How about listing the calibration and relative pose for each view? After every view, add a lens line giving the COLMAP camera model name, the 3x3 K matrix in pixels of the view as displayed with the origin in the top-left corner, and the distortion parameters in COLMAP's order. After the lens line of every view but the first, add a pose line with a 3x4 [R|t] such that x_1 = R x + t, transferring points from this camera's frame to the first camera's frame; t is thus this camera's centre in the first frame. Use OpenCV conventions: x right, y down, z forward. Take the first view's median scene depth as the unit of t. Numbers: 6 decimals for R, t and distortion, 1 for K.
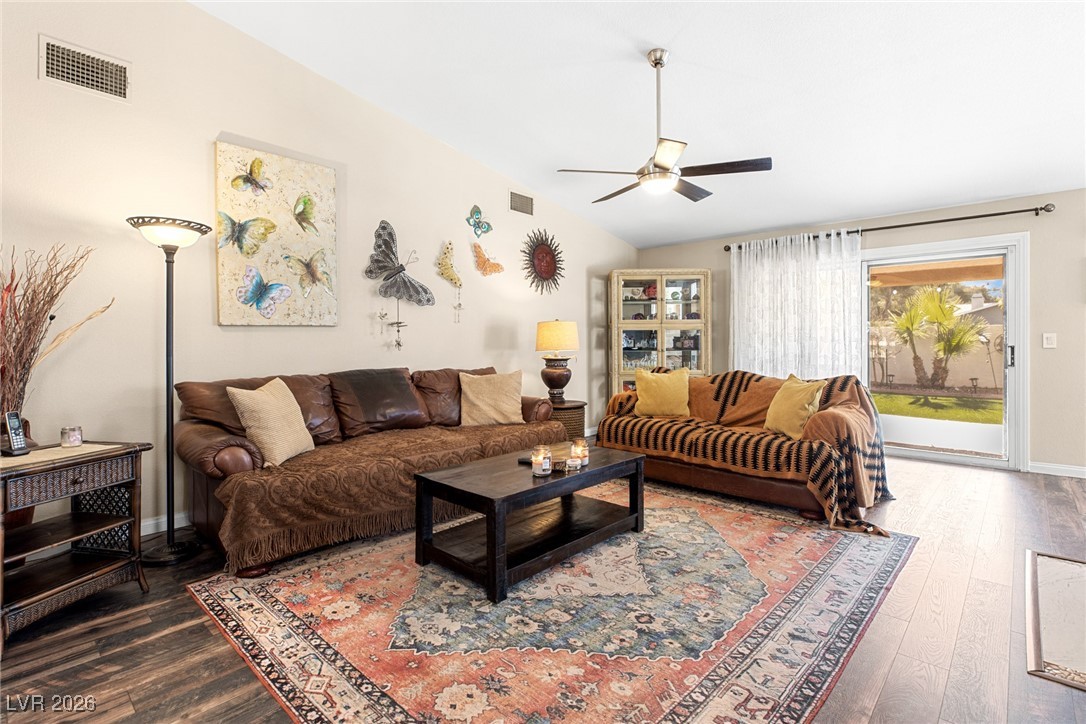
lens RADIAL K [[518.5, 0, 543.5], [0, 518.5, 341.6], [0, 0, 1]] dist [-0.003751, 0.000130]
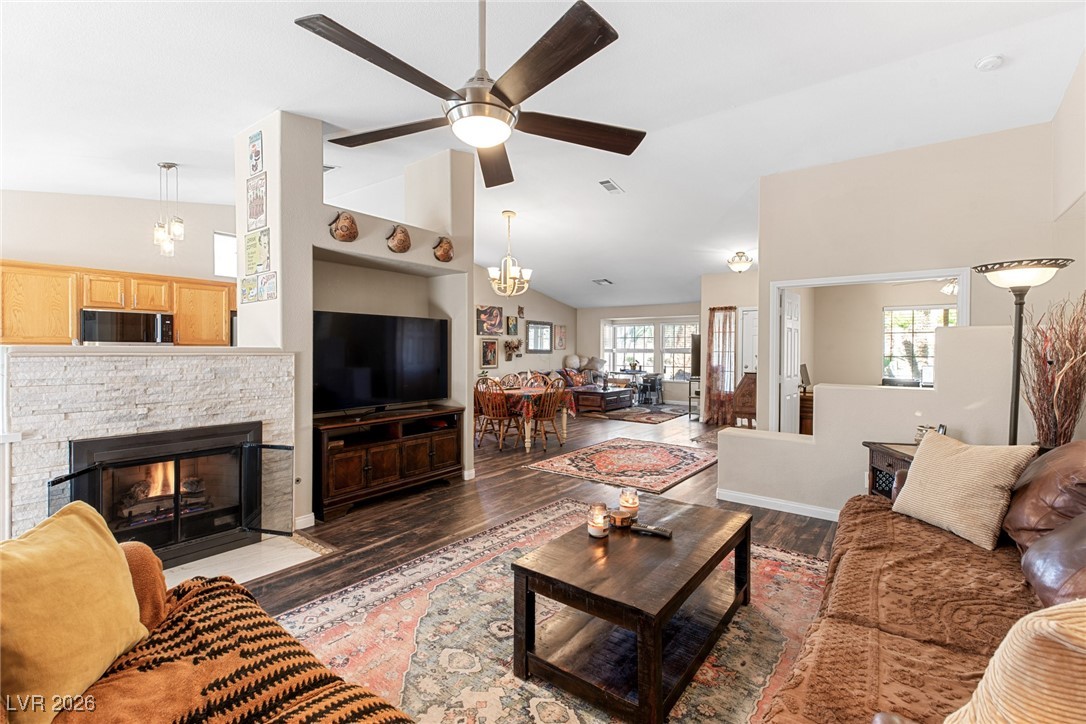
lens RADIAL K [[489.6, 0, 540.0], [0, 489.6, 352.0], [0, 0, 1]] dist [0.003448, 0.000641]
pose [[-0.996138, -0.002445, -0.087764, 0.182194], [-0.002943, 0.999980, 0.005548, -0.051634], [0.087748, 0.005785, -0.996126, 1.380411]]
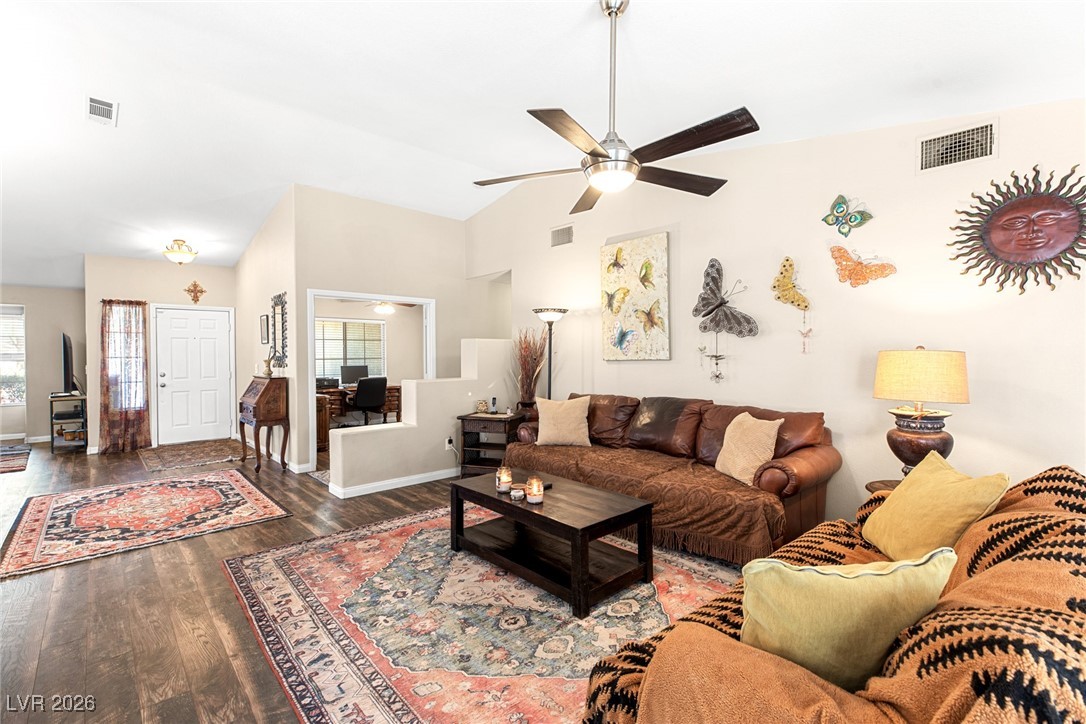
lens RADIAL K [[489.6, 0, 550.3], [0, 489.6, 355.9], [0, 0, 1]] dist [0.003448, 0.000641]
pose [[-0.075562, 0.011133, -0.997079, 0.820295], [0.007503, 0.999916, 0.010596, -0.056163], [0.997113, -0.006681, -0.075639, 0.853392]]
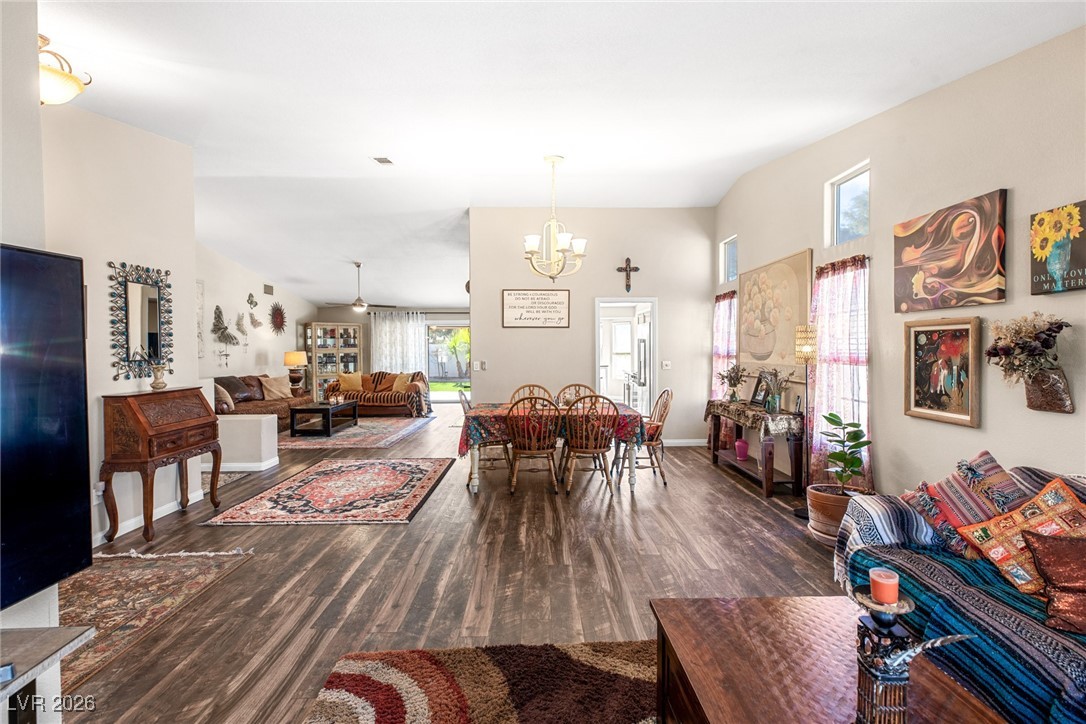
lens RADIAL K [[489.6, 0, 536.7], [0, 489.6, 360.4], [0, 0, 1]] dist [0.003448, 0.000641]
pose [[0.735343, -0.021683, 0.677349, -0.804999], [0.004467, 0.999621, 0.027150, -0.070207], [-0.677681, -0.016939, 0.735161, -1.498277]]
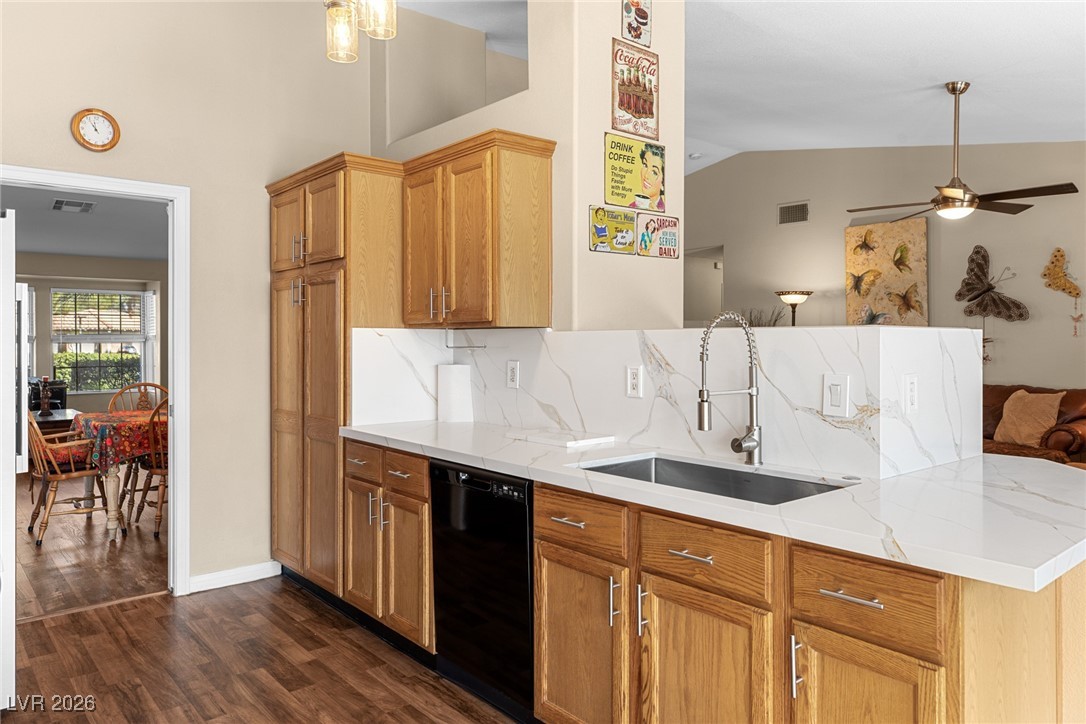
lens RADIAL K [[768.6, 0, 548.4], [0, 768.6, 331.9], [0, 0, 1]] dist [0.003718, 0.000895]
pose [[-0.121868, -0.007929, -0.992515, 1.623962], [0.001030, 0.999967, -0.008115, -0.044620], [0.992546, -0.002011, -0.121856, 0.341123]]
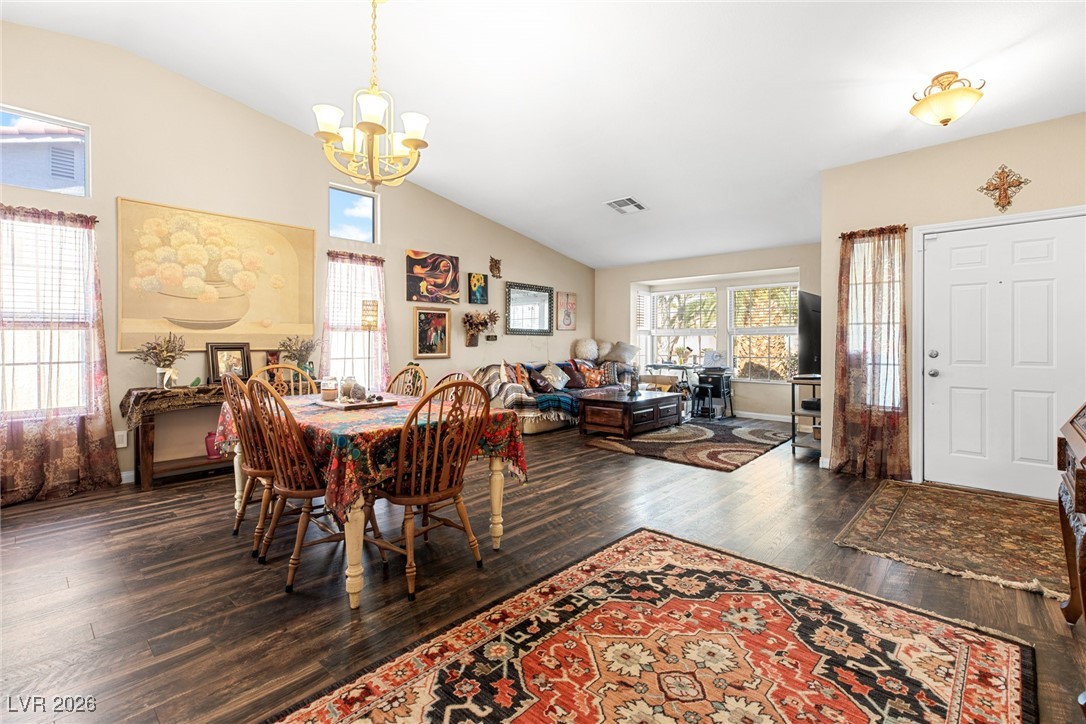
lens RADIAL K [[489.6, 0, 543.5], [0, 489.6, 347.4], [0, 0, 1]] dist [0.003448, 0.000641]
pose [[-0.999990, -0.000359, 0.004509, -0.145121], [-0.000311, 0.999943, 0.010663, 0.000629], [-0.004512, 0.010662, -0.999933, 0.253393]]
